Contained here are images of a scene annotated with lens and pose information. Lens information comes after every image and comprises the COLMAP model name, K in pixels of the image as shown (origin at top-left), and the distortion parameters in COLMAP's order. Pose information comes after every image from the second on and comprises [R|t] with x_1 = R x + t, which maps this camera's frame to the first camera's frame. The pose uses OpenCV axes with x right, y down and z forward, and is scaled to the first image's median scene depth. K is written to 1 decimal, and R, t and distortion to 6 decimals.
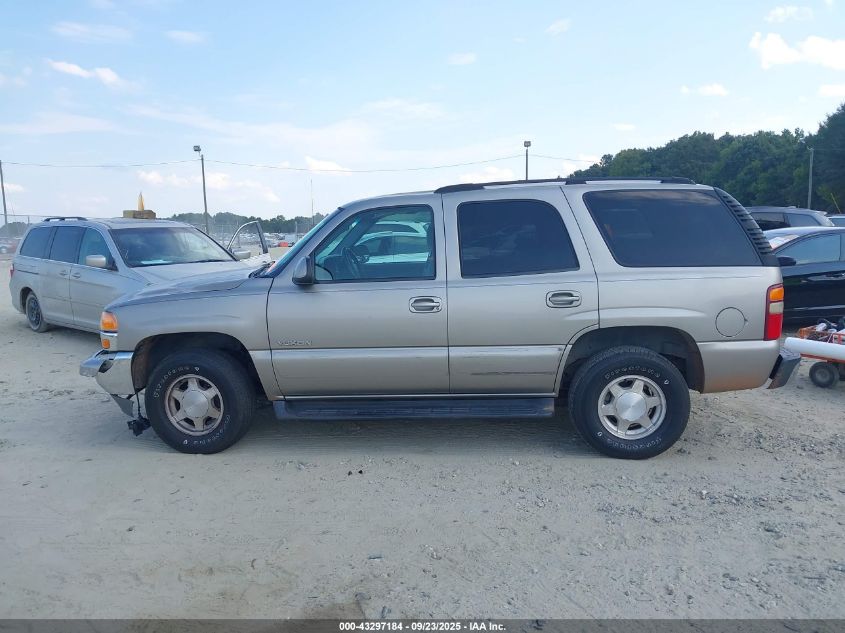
lens RADIAL K [[652.6, 0, 422.5], [0, 652.6, 316.5], [0, 0, 1]] dist [0.038261, -0.073322]
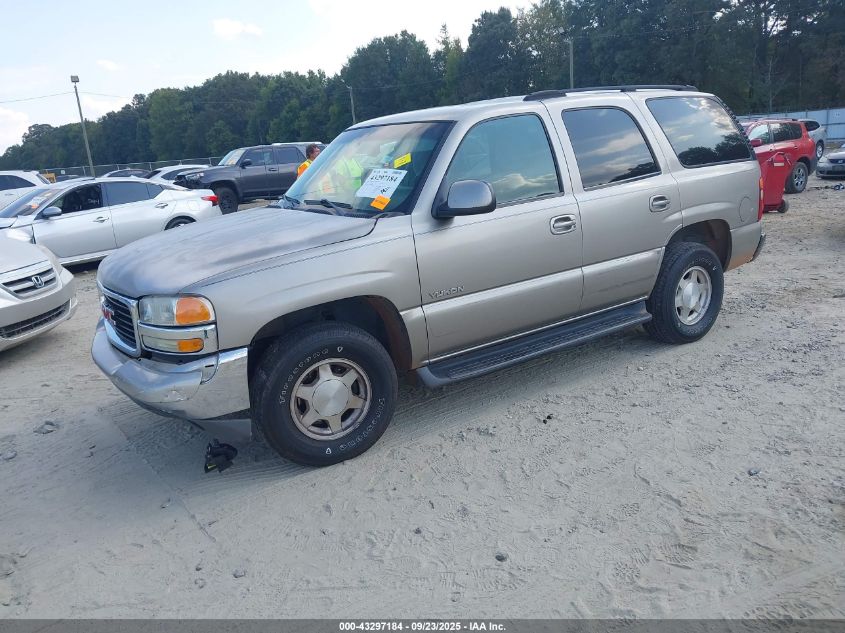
lens RADIAL K [[652.6, 0, 422.5], [0, 652.6, 316.5], [0, 0, 1]] dist [0.038261, -0.073322]
pose [[0.787264, -0.192047, 0.585946, -0.717898], [0.141188, 0.981159, 0.131884, -0.041289], [-0.600235, -0.021099, 0.799546, 0.370299]]
